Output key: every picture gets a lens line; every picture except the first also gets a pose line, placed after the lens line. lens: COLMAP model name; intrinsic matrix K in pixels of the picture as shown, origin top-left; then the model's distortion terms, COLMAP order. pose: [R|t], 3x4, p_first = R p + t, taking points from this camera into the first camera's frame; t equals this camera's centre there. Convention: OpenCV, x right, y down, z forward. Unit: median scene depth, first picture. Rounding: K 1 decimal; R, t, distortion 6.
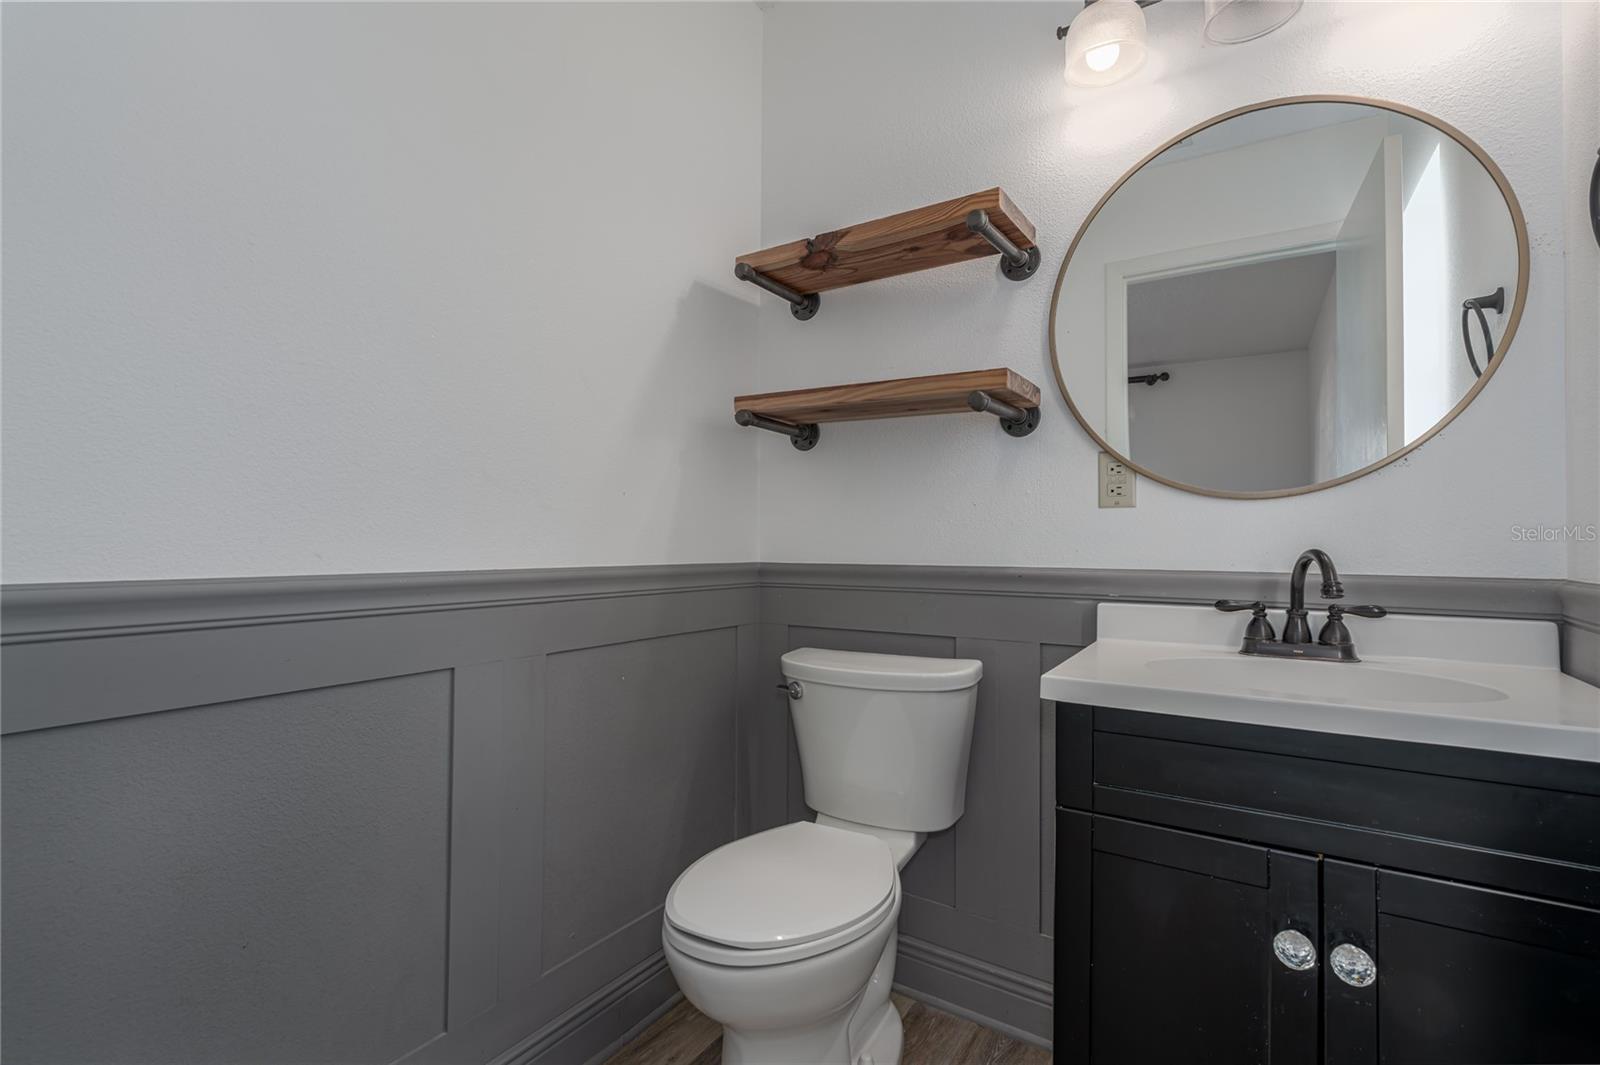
lens RADIAL K [[730.1, 0, 797.0], [0, 730.1, 530.8], [0, 0, 1]] dist [-0.006768, 0.000674]
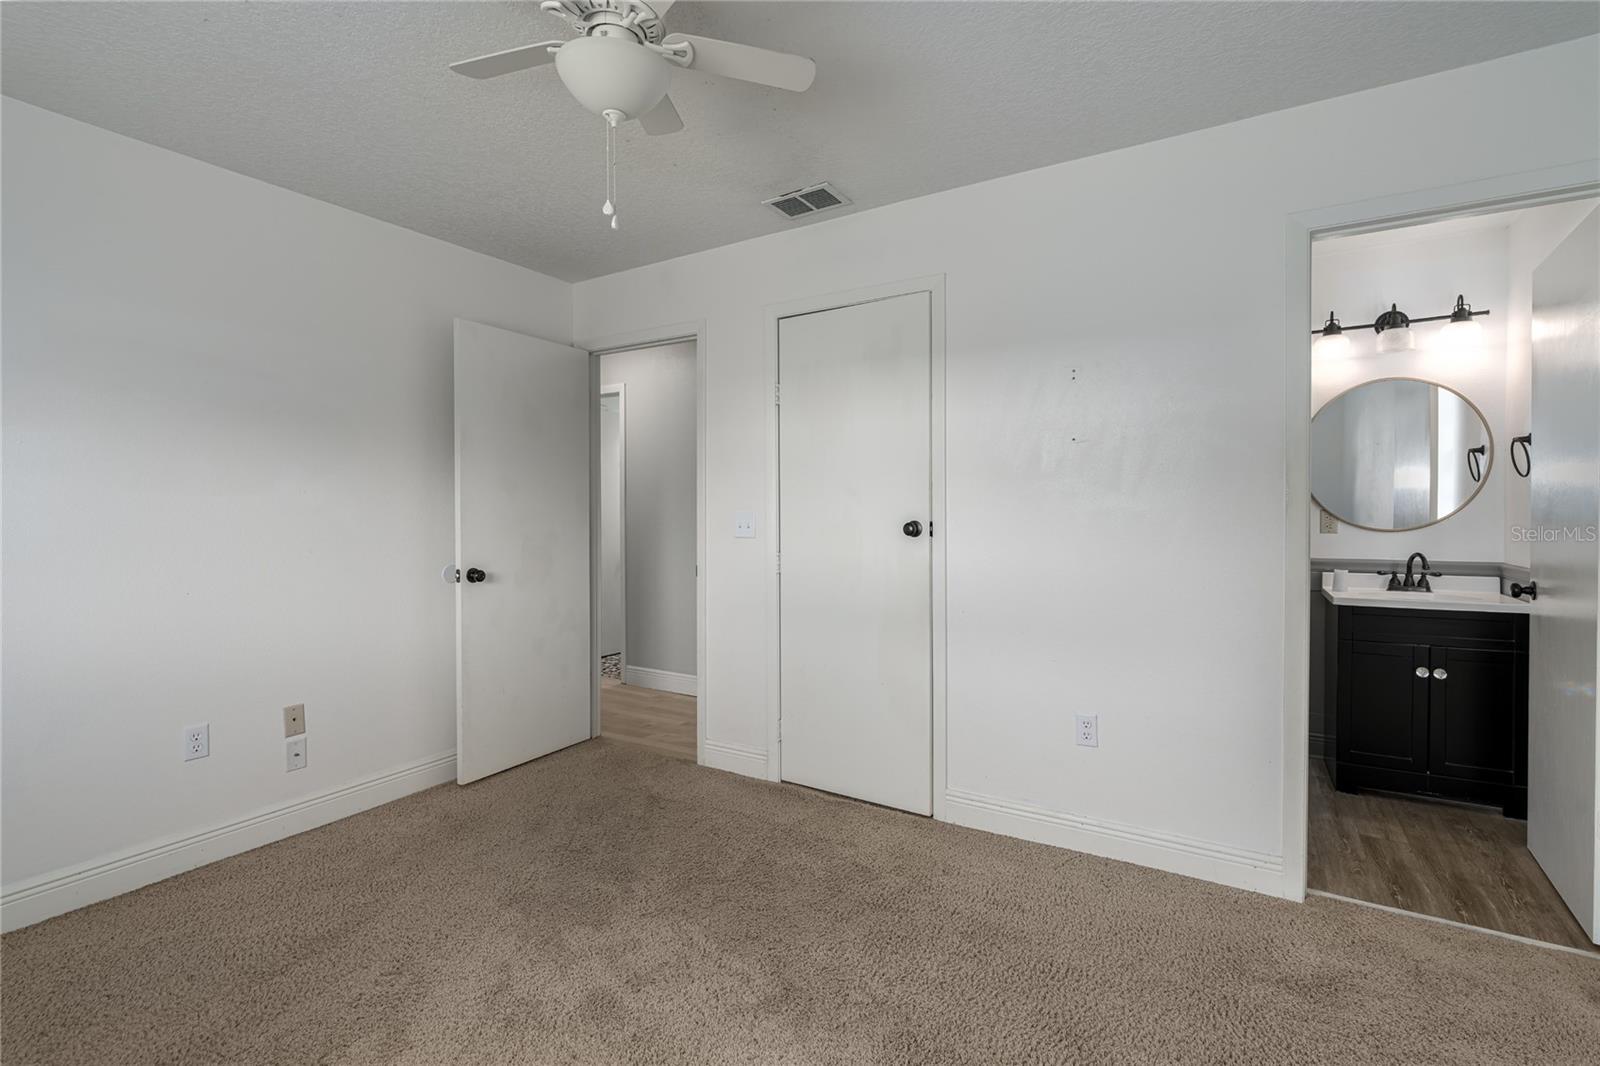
lens RADIAL K [[730.1, 0, 798.4], [0, 730.1, 533.2], [0, 0, 1]] dist [-0.006768, 0.000674]
pose [[0.999333, -0.001124, 0.036487, -1.733566], [-0.000155, 0.999386, 0.035035, -0.142499], [-0.036504, -0.035018, 0.998720, -1.668312]]
